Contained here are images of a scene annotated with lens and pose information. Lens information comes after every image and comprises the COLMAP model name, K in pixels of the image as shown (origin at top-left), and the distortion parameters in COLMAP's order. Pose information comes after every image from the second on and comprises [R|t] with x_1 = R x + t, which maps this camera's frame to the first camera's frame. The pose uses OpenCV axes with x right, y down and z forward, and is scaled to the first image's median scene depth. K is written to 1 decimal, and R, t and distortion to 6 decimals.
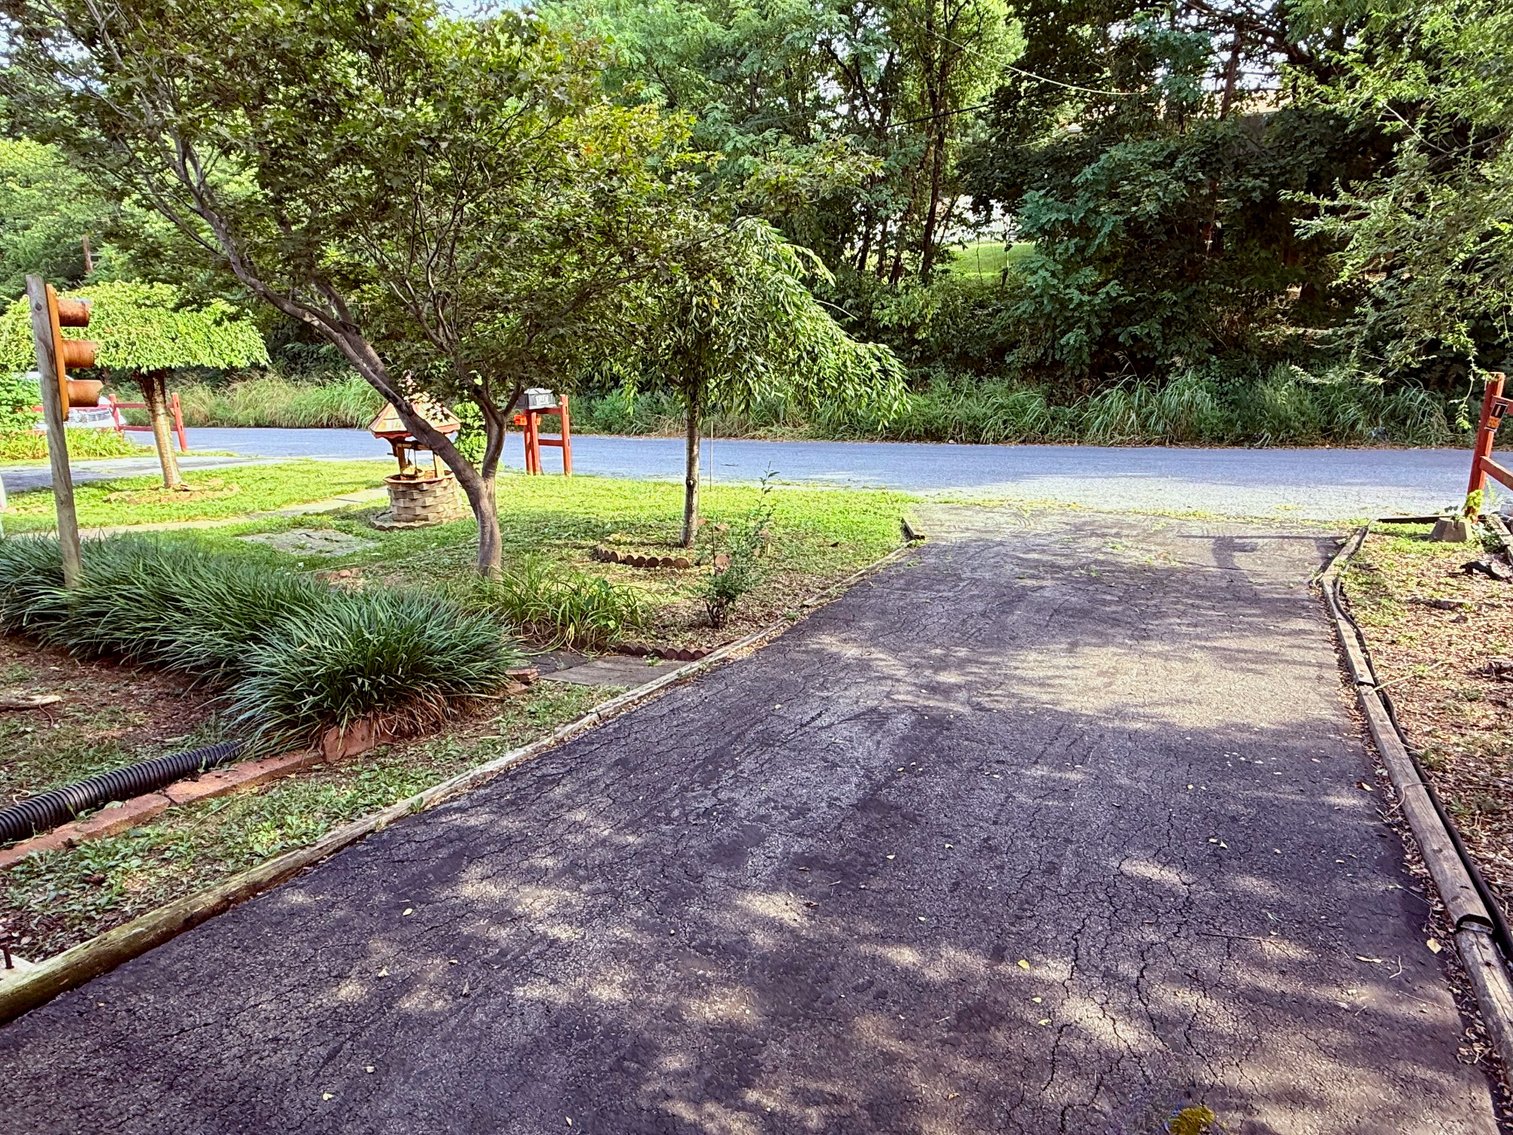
lens RADIAL K [[935.4, 0, 756.5], [0, 935.4, 567.5], [0, 0, 1]] dist [-0.001382, -0.000319]
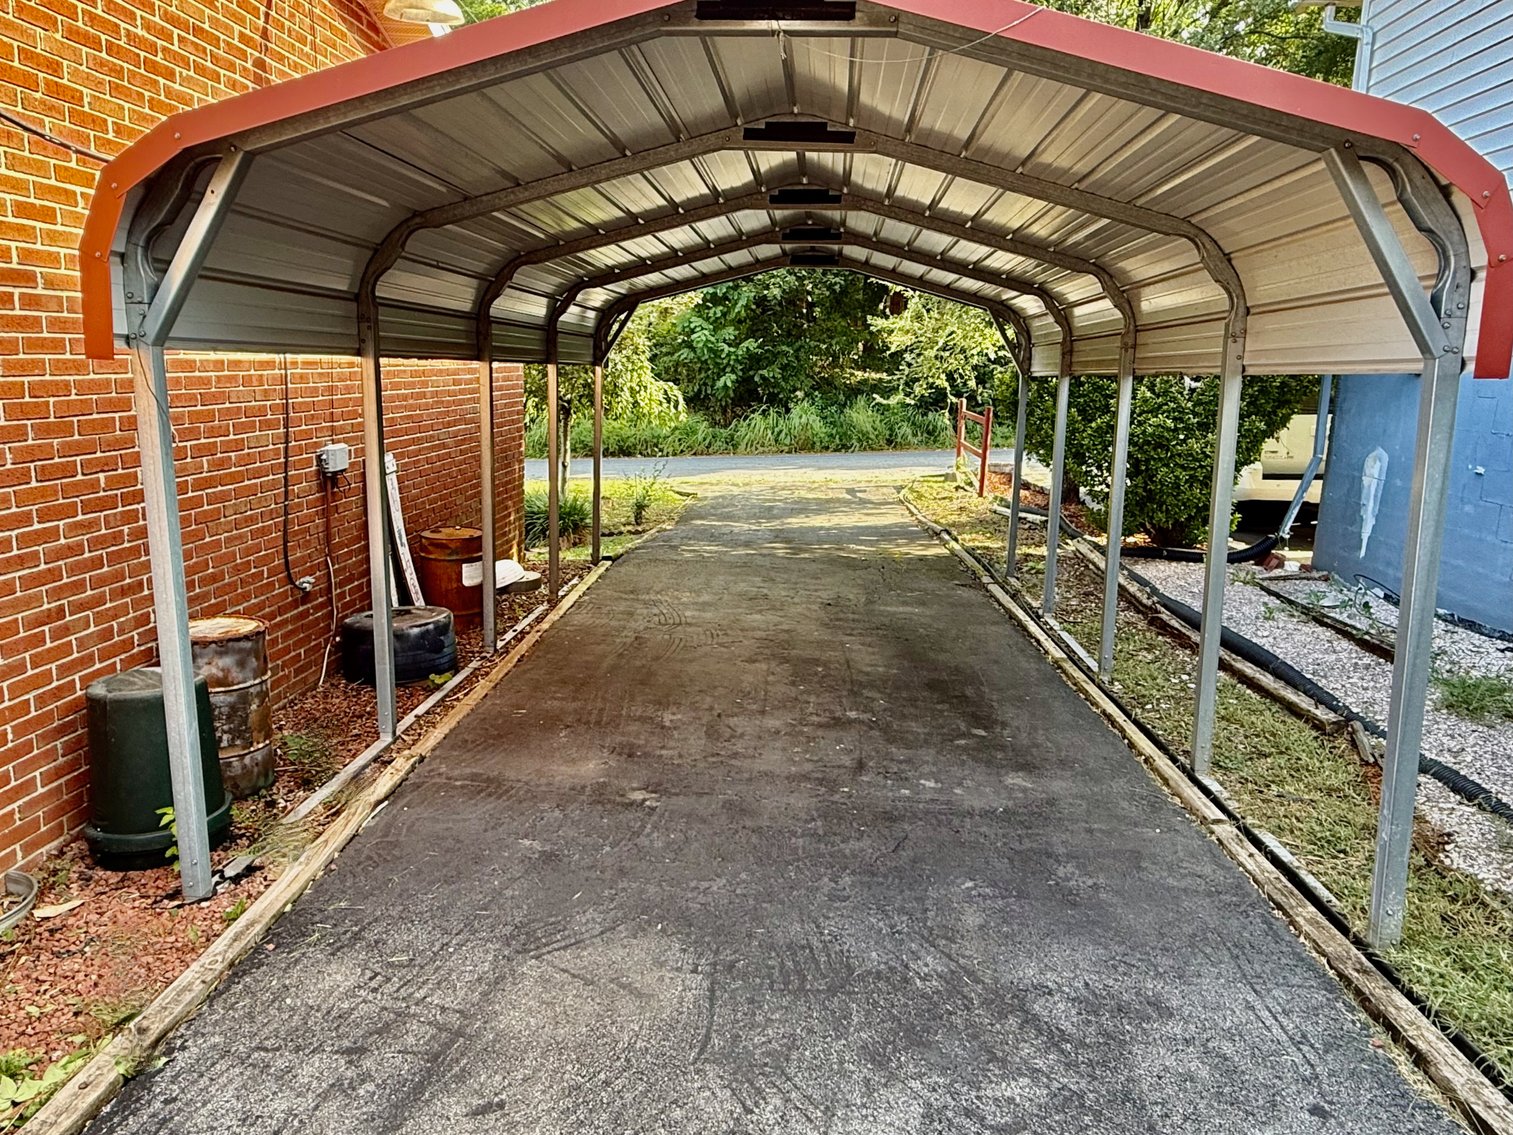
lens RADIAL K [[935.4, 0, 756.5], [0, 935.4, 567.5], [0, 0, 1]] dist [-0.001382, -0.000319]
pose [[0.918327, -0.068251, 0.389895, -0.182665], [0.082787, 0.996355, -0.020578, 0.067971], [-0.387069, 0.051176, 0.920629, -0.284634]]
